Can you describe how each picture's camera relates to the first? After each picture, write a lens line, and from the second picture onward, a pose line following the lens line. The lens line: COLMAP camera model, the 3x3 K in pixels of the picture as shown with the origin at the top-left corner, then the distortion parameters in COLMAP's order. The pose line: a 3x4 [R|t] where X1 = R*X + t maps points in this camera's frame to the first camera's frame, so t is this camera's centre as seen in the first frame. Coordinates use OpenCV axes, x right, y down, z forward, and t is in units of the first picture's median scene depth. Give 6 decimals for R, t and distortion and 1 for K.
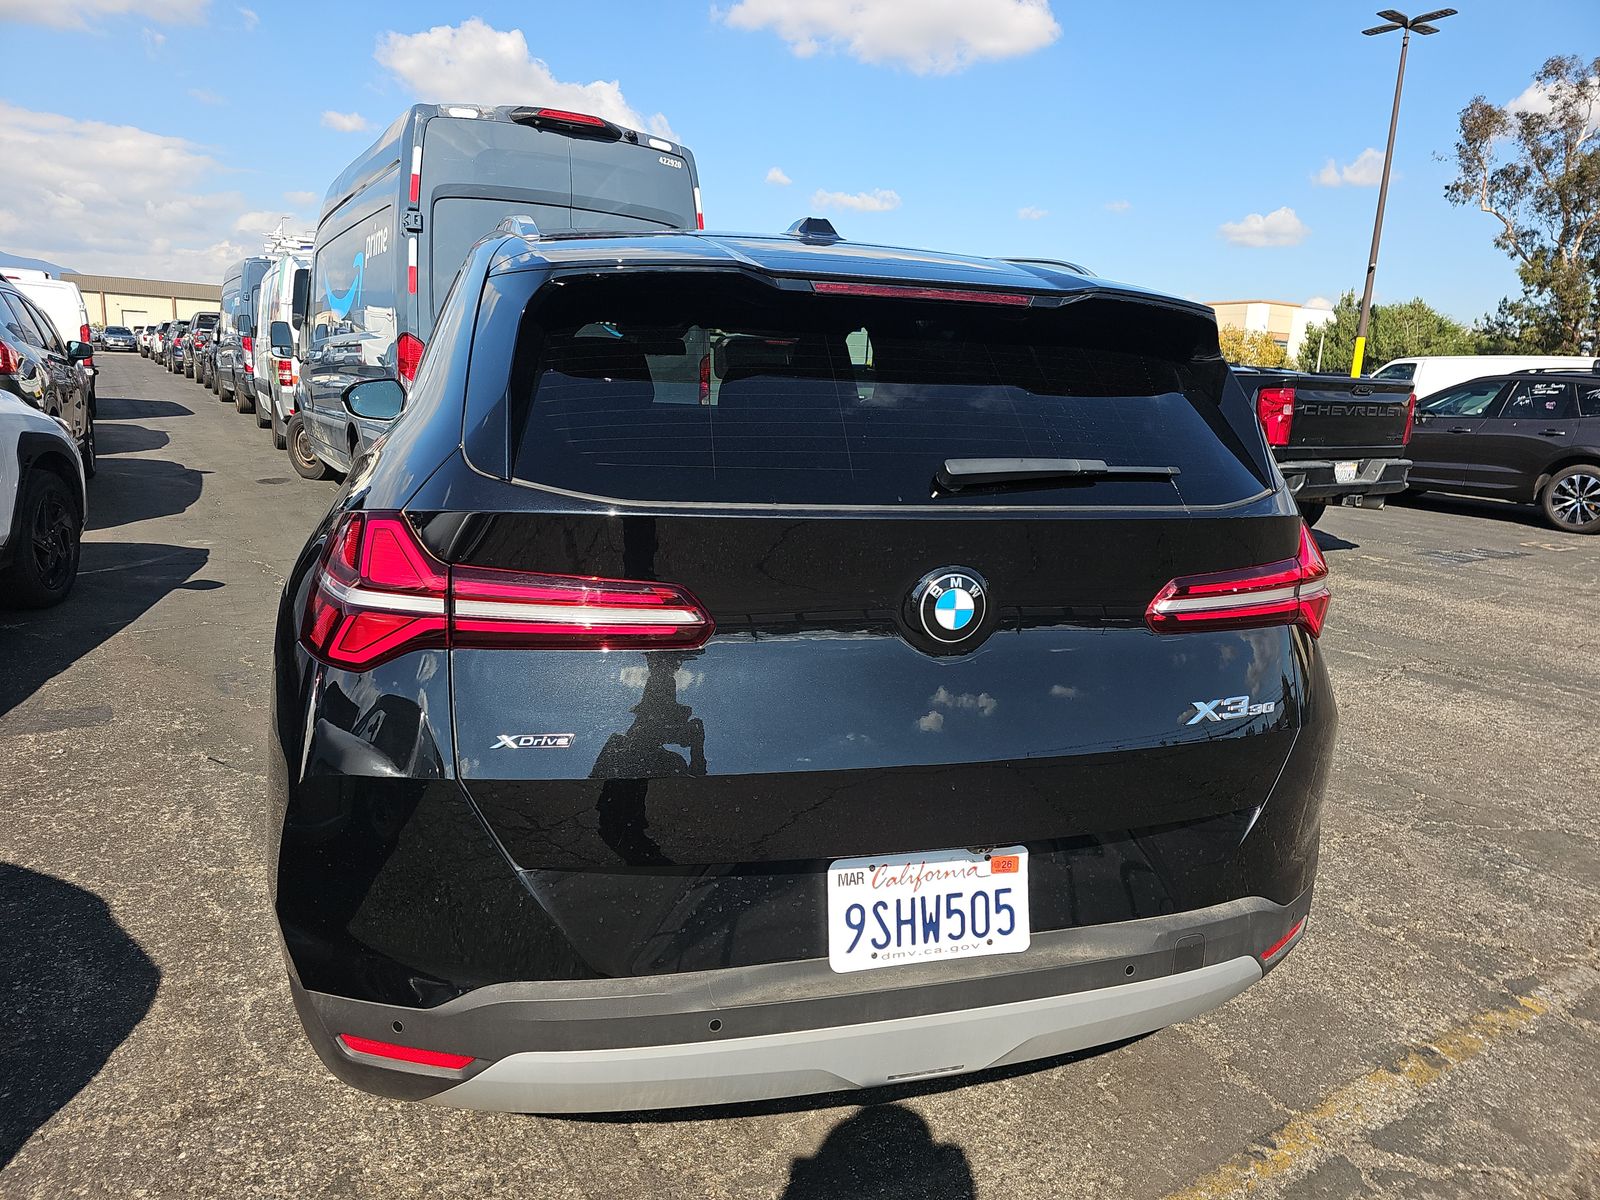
lens RADIAL K [[1104.6, 0, 805.4], [0, 1104.6, 597.9], [0, 0, 1]] dist [0.049567, -0.062145]
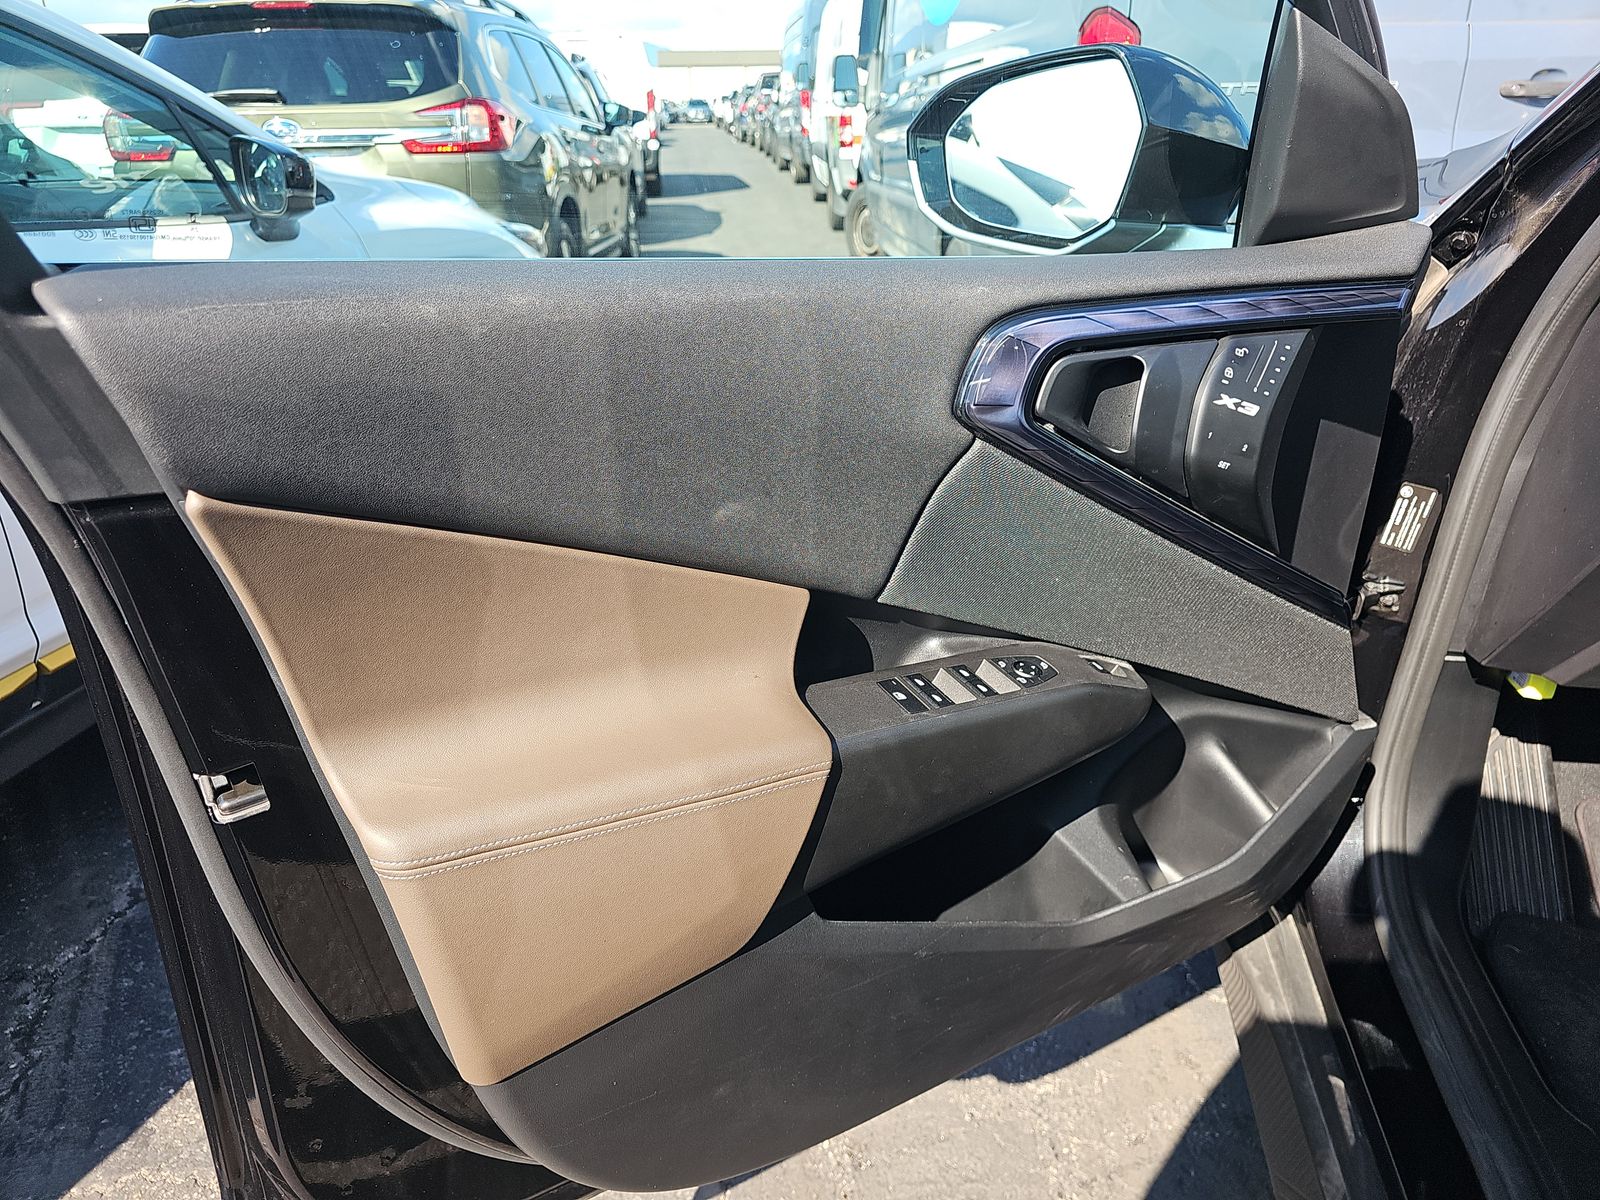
lens RADIAL K [[1104.6, 0, 795.5], [0, 1104.6, 603.9], [0, 0, 1]] dist [0.049567, -0.062145]
pose [[0.892443, 0.122364, -0.434249, -0.127873], [-0.028765, 0.975991, 0.215902, -0.048764], [0.450242, -0.180189, 0.874536, 0.259011]]
